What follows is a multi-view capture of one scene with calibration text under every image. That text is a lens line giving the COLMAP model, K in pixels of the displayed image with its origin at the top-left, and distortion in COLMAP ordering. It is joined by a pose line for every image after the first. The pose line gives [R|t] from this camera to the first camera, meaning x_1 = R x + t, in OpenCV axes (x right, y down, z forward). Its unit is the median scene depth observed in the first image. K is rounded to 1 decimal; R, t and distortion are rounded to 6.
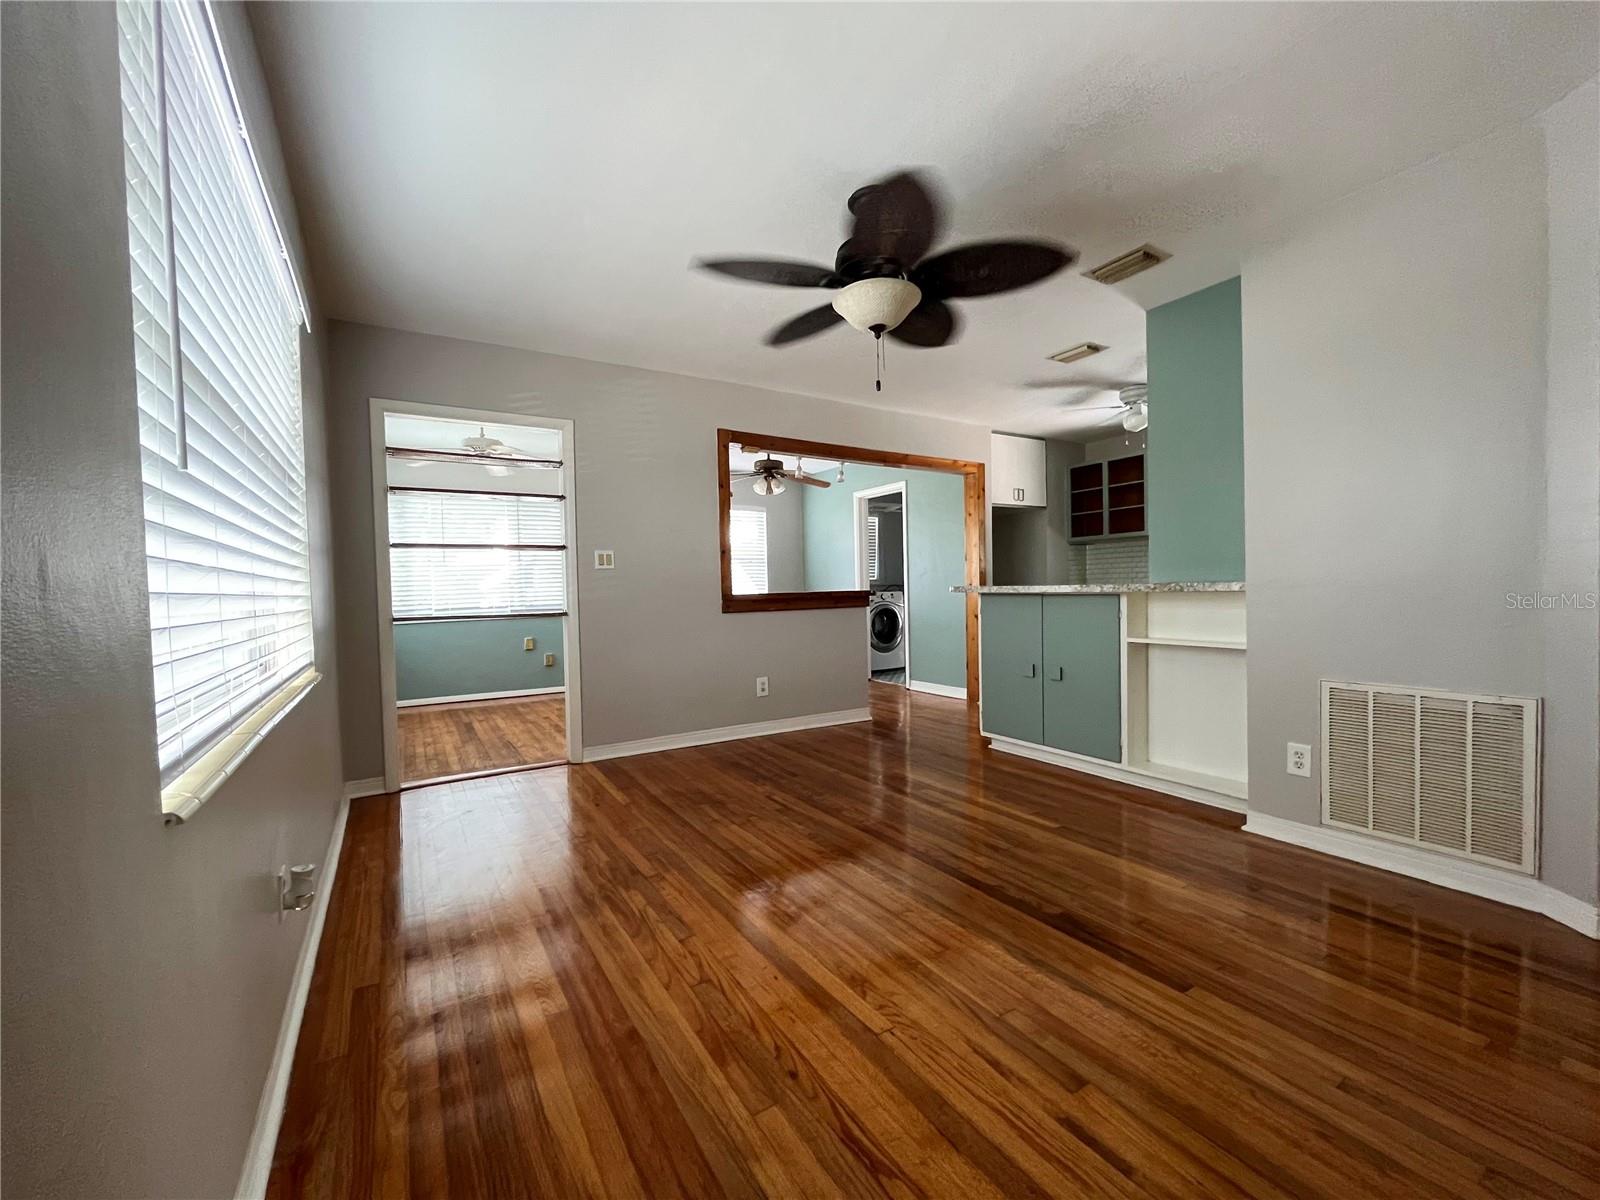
lens RADIAL K [[649.2, 0, 795.1], [0, 649.2, 607.4], [0, 0, 1]] dist [-0.002374, -0.000441]
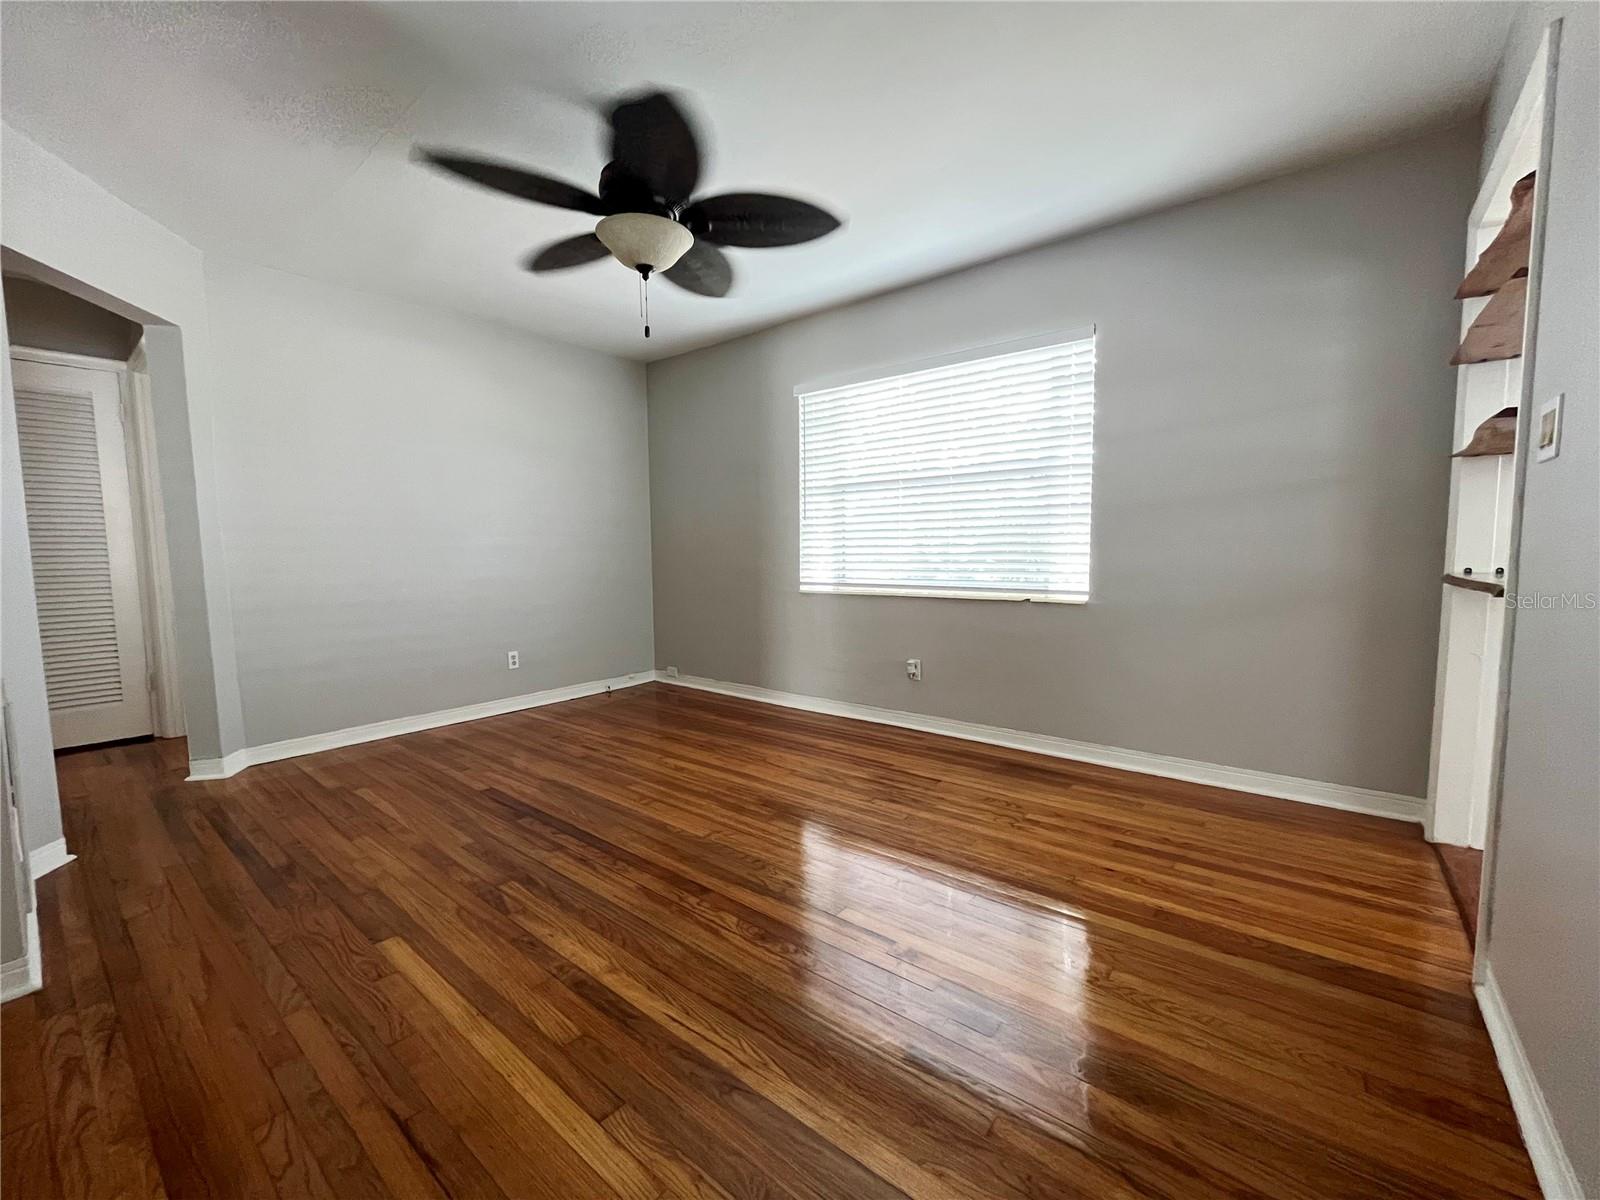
lens RADIAL K [[649.2, 0, 795.1], [0, 649.2, 607.4], [0, 0, 1]] dist [-0.002374, -0.000441]
pose [[-0.944510, 0.073396, -0.320178, 0.249331], [0.028935, 0.989519, 0.141477, -0.076503], [0.327206, 0.124362, -0.936734, 2.007564]]
